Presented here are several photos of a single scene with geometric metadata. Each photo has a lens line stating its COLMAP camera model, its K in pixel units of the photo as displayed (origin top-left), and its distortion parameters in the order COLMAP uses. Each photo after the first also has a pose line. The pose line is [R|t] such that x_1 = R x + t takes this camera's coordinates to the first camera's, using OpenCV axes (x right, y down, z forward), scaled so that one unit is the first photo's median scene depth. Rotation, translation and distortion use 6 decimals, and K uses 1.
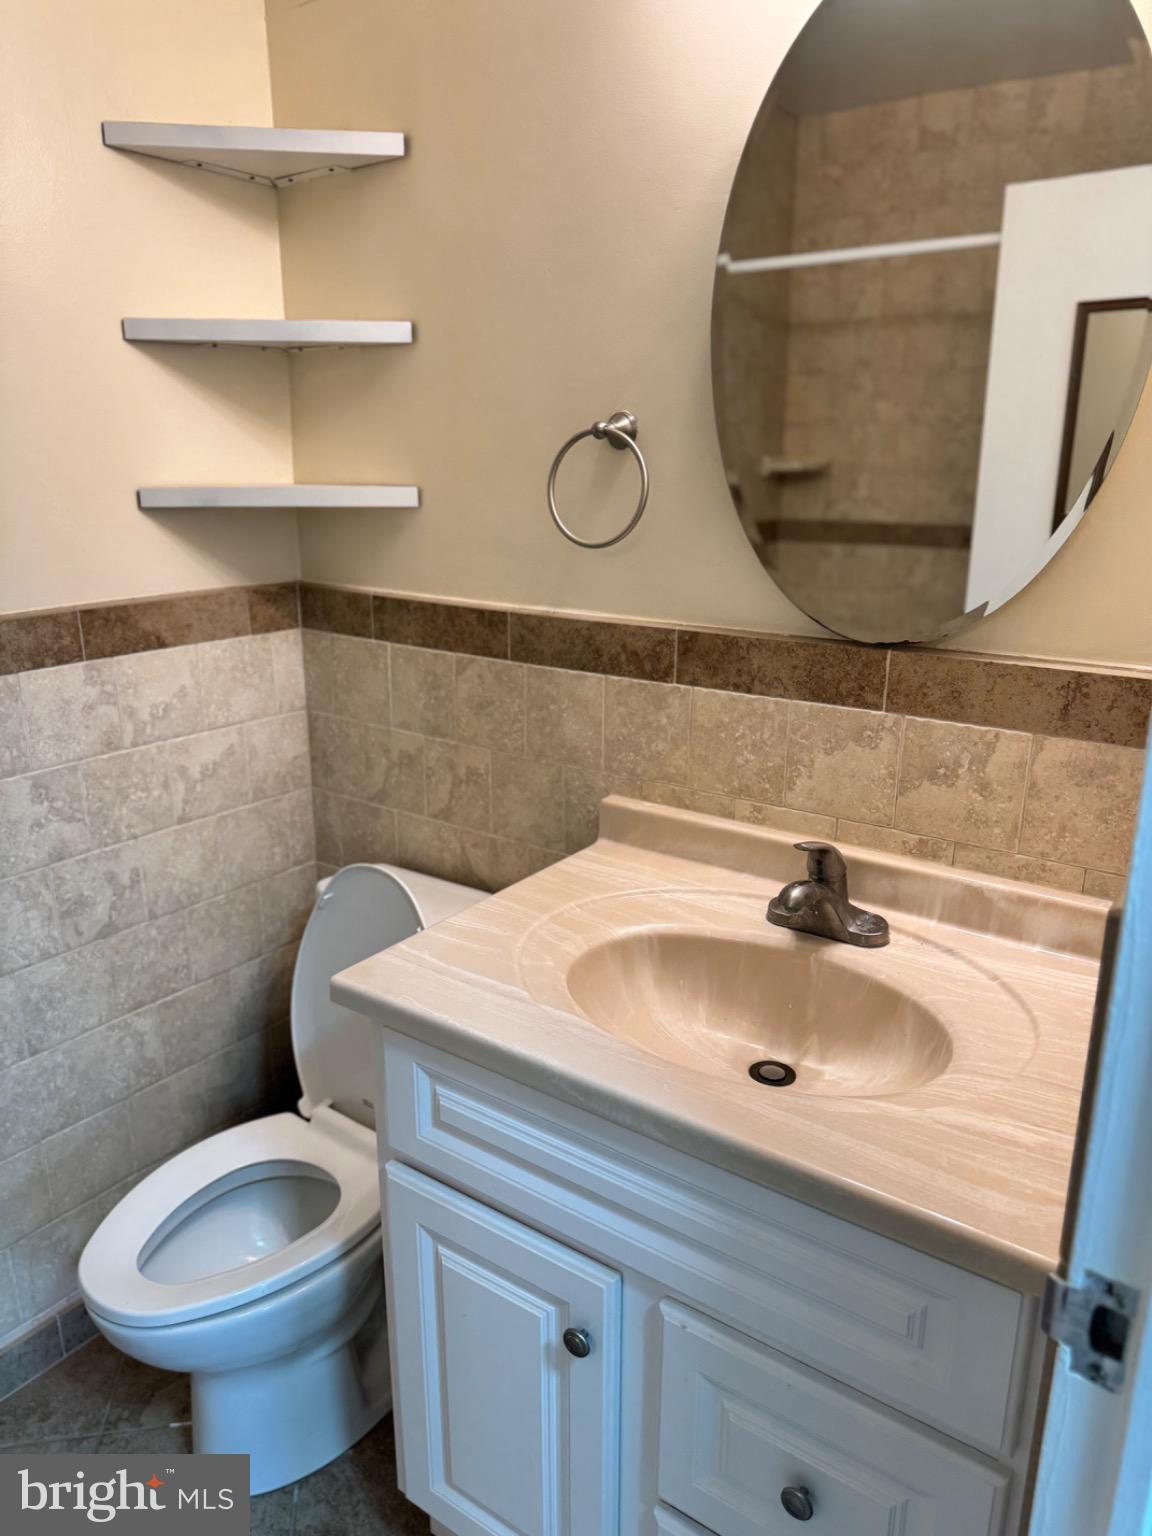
lens RADIAL K [[1087.5, 0, 571.1], [0, 1087.5, 771.8], [0, 0, 1]] dist [0.043072, -0.045298]
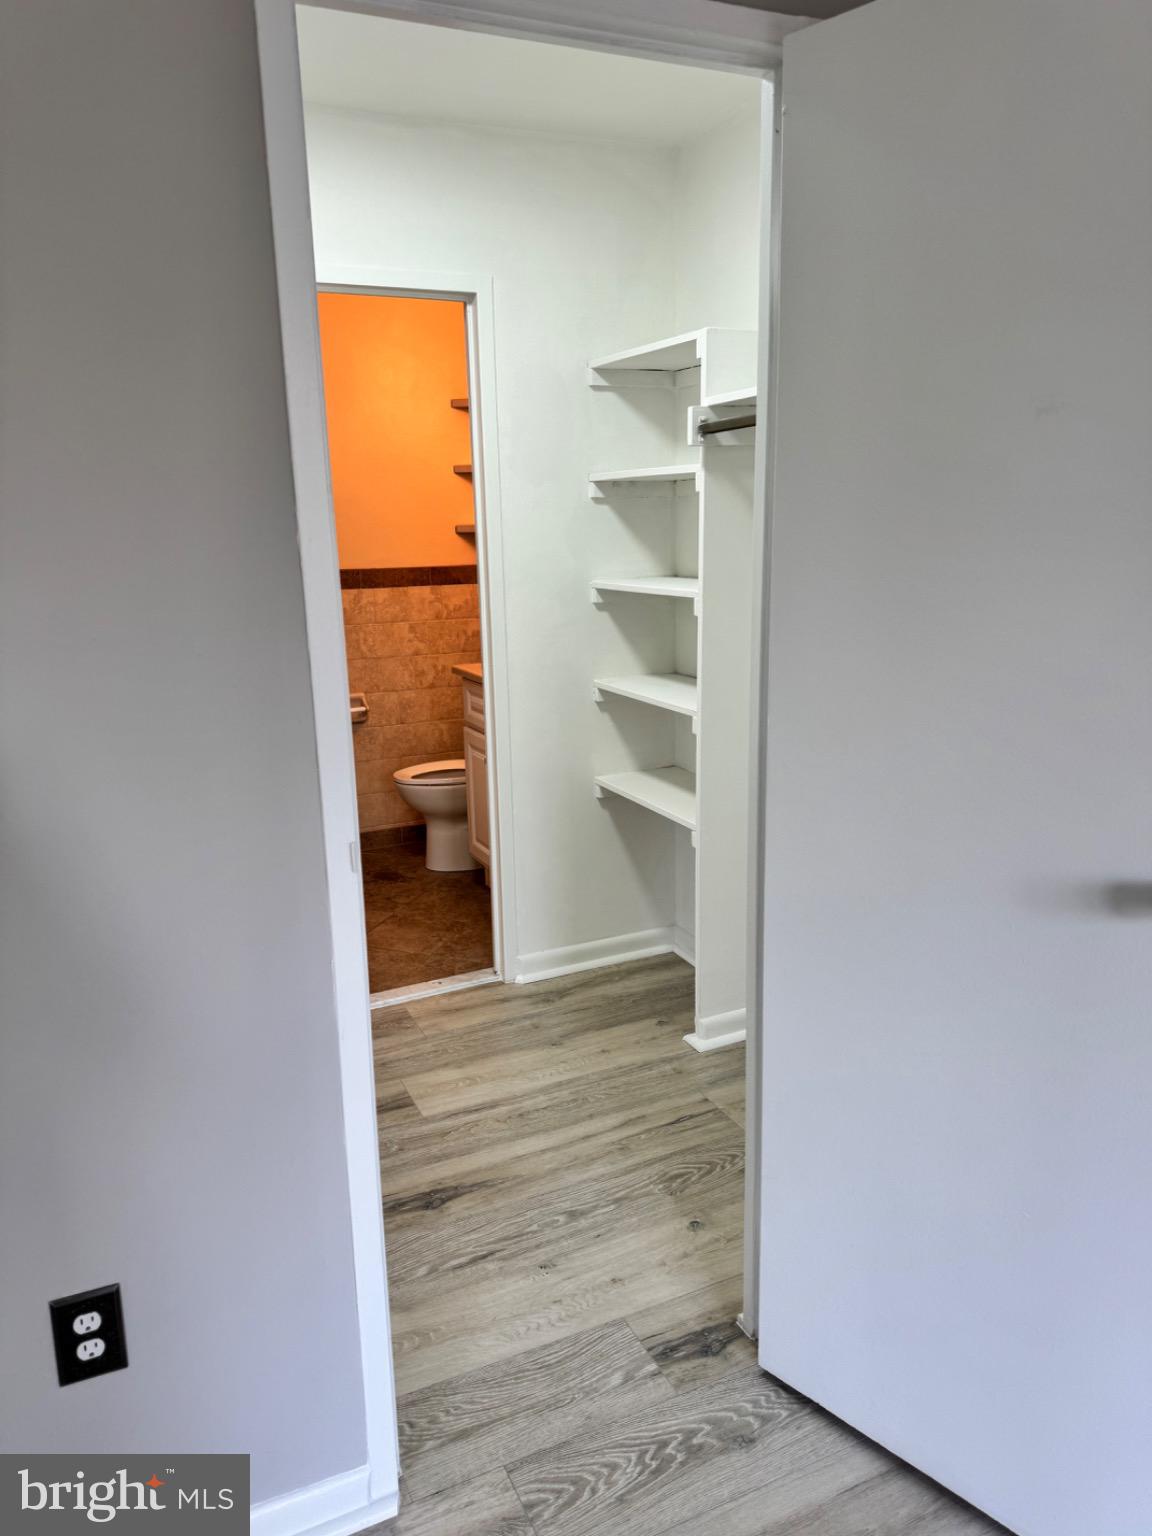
lens RADIAL K [[1087.5, 0, 574.6], [0, 1087.5, 764.7], [0, 0, 1]] dist [0.043072, -0.045298]
pose [[0.876258, 0.089745, -0.473411, 1.225336], [-0.116829, 0.992756, -0.028045, 0.383744], [0.467464, 0.079883, 0.880395, -1.244893]]
